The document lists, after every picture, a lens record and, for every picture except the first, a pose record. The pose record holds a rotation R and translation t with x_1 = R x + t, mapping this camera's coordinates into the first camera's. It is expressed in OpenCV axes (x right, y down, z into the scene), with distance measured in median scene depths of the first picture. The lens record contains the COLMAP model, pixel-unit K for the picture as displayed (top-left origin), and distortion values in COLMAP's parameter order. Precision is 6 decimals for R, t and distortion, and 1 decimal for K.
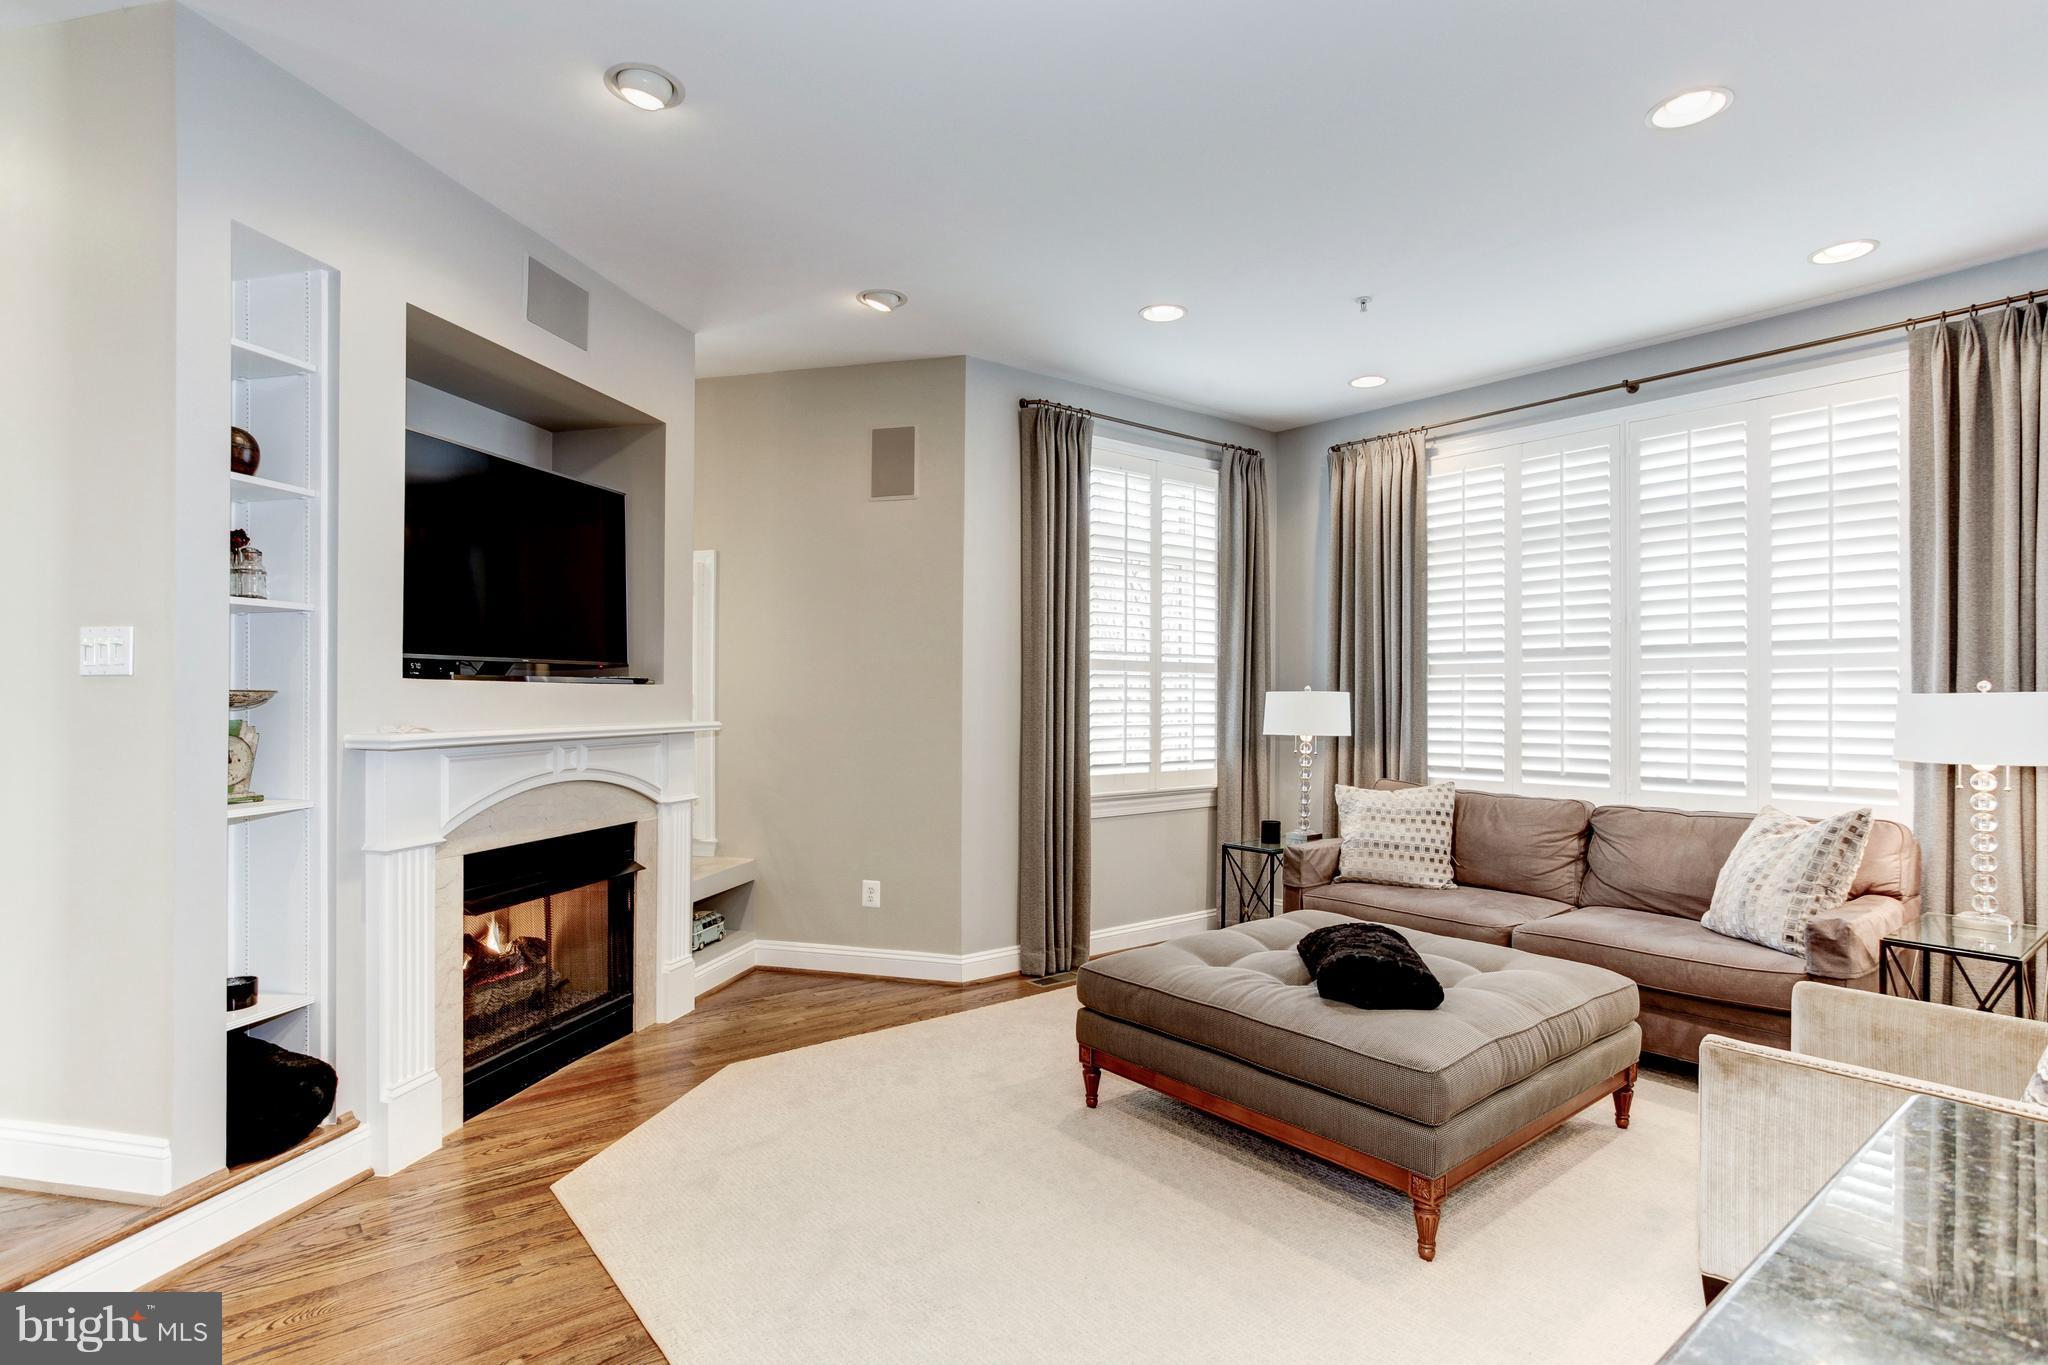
lens RADIAL K [[1021.3, 0, 1014.8], [0, 1021.3, 696.5], [0, 0, 1]] dist [-0.058566, 0.038553]
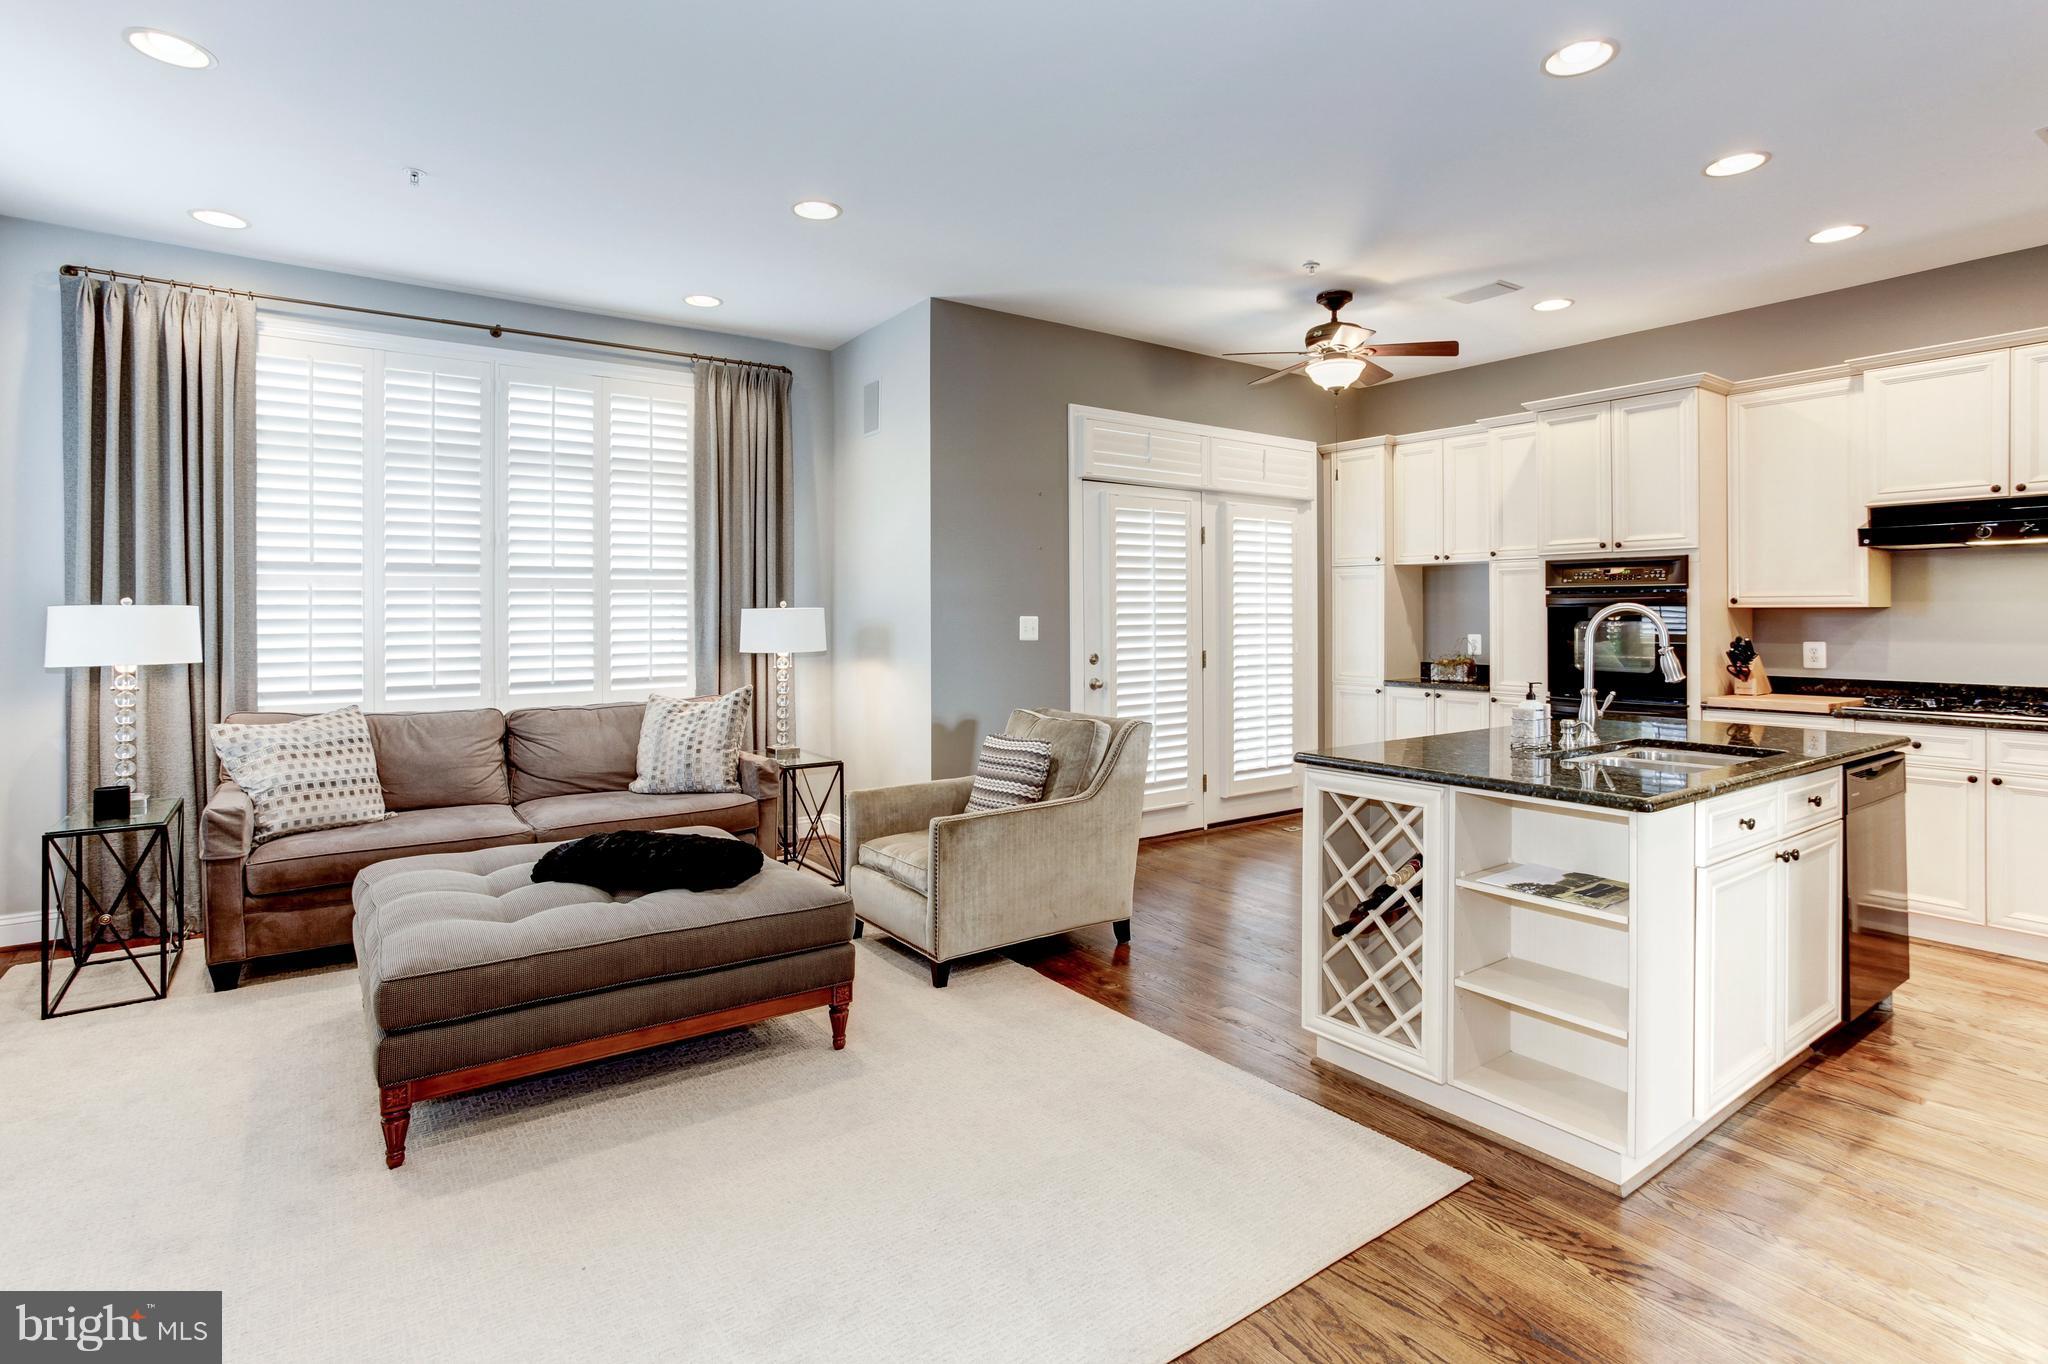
lens RADIAL K [[1004.9, 0, 1017.4], [0, 1004.9, 615.0], [0, 0, 1]] dist [-0.018266, 0.000815]
pose [[0.060488, -0.006998, 0.998144, -0.446163], [-0.000935, 0.999975, 0.007067, -0.004278], [-0.998169, -0.001360, 0.060479, 0.357482]]
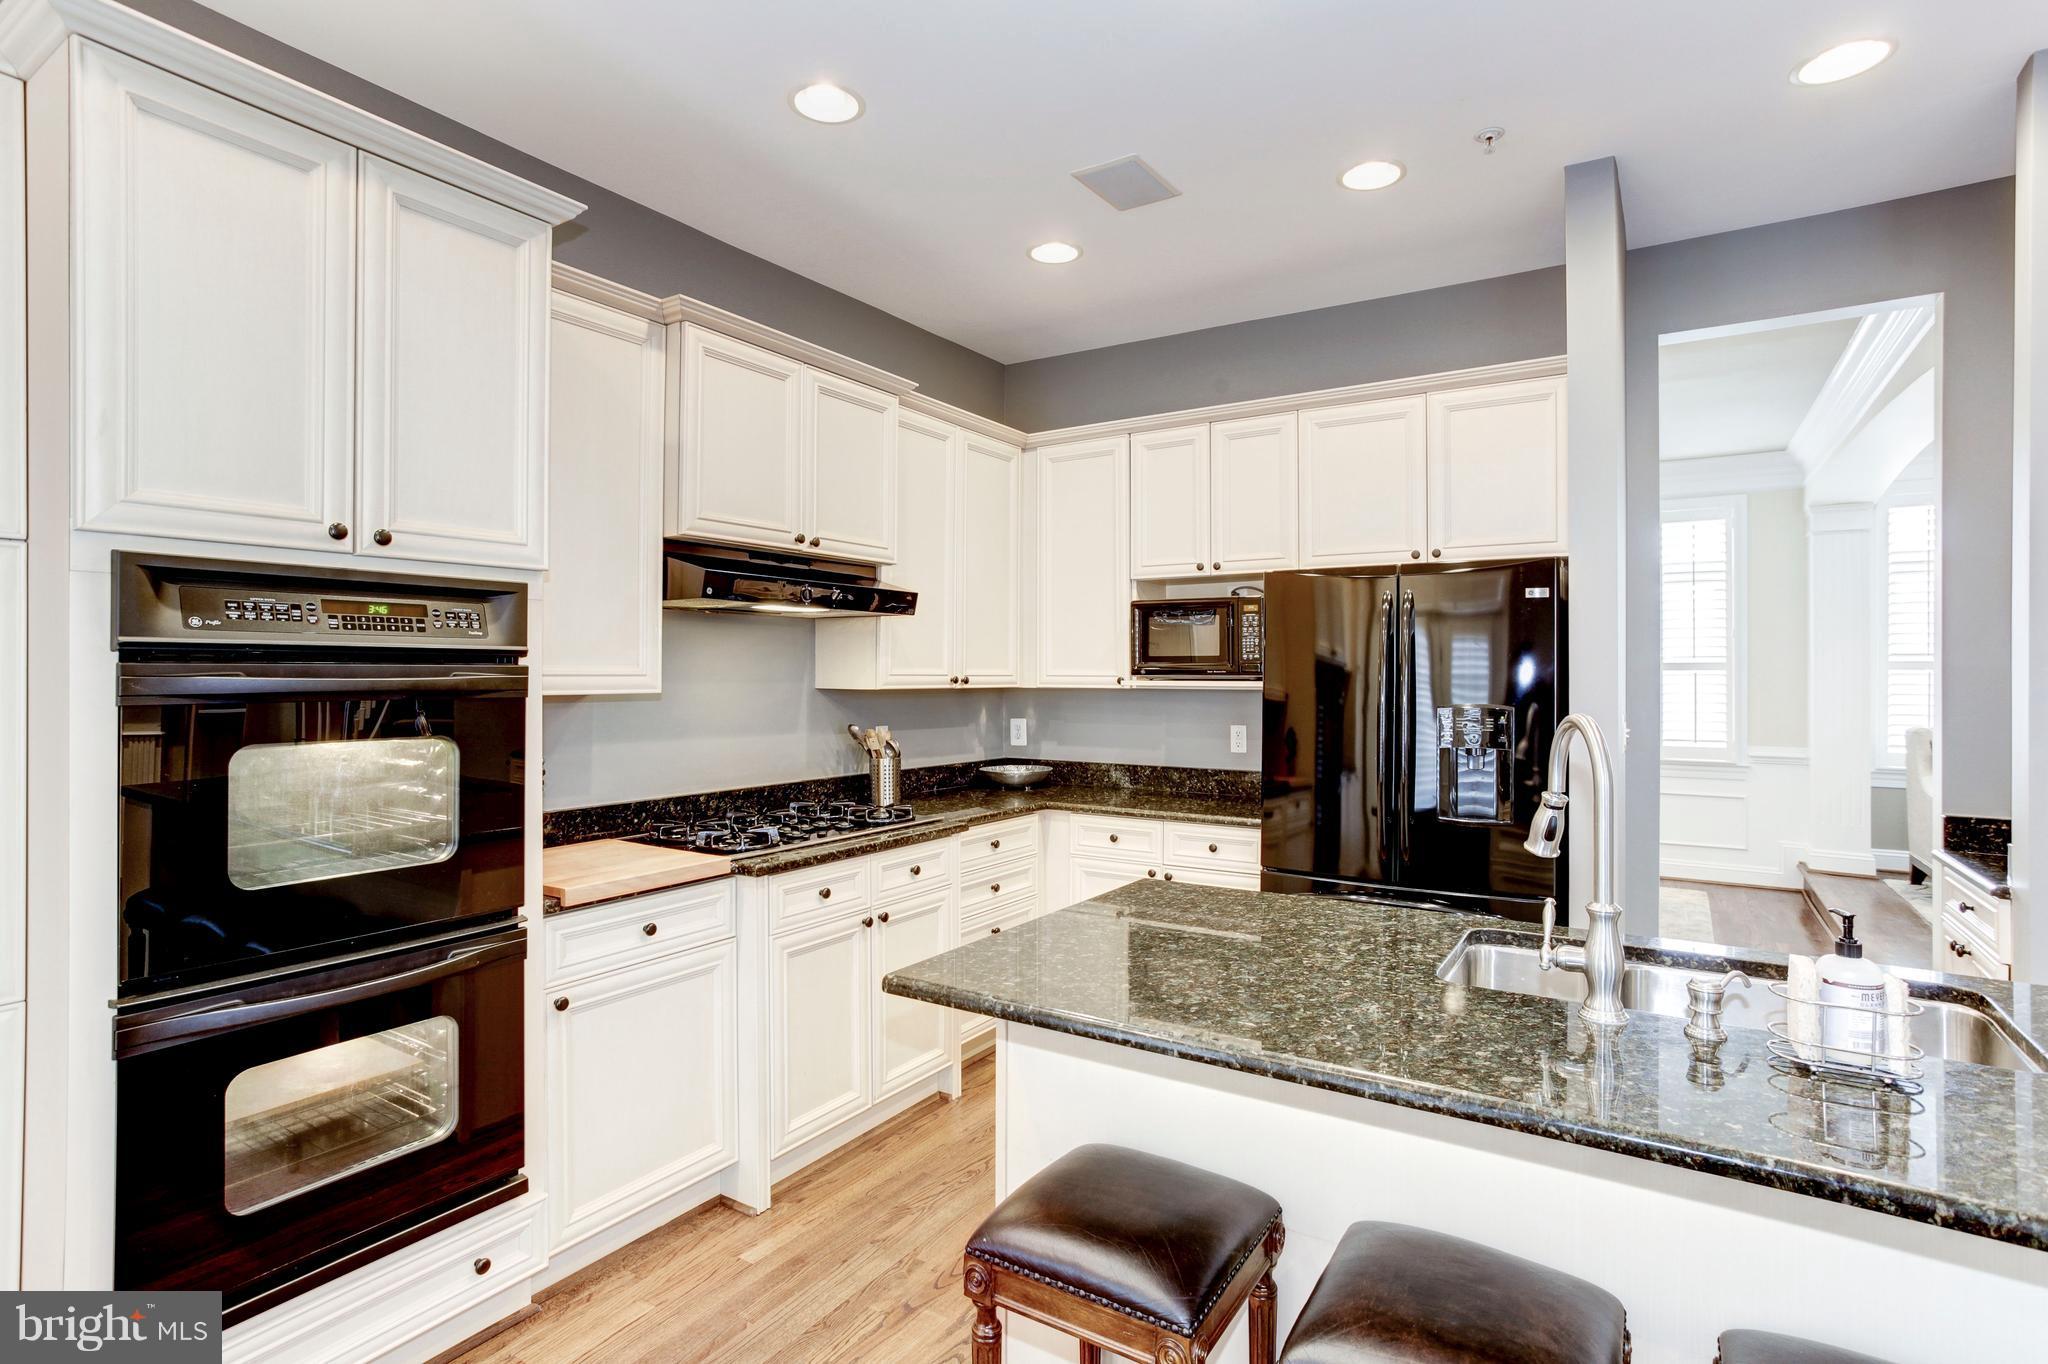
lens RADIAL K [[1024.7, 0, 1018.7], [0, 1024.7, 653.3], [0, 0, 1]] dist [0.015719, 0.000338]
pose [[-0.949611, -0.014362, -0.313102, 0.541146], [-0.007844, 0.999726, -0.022069, -0.017904], [0.313333, -0.018501, -0.949463, 0.260292]]
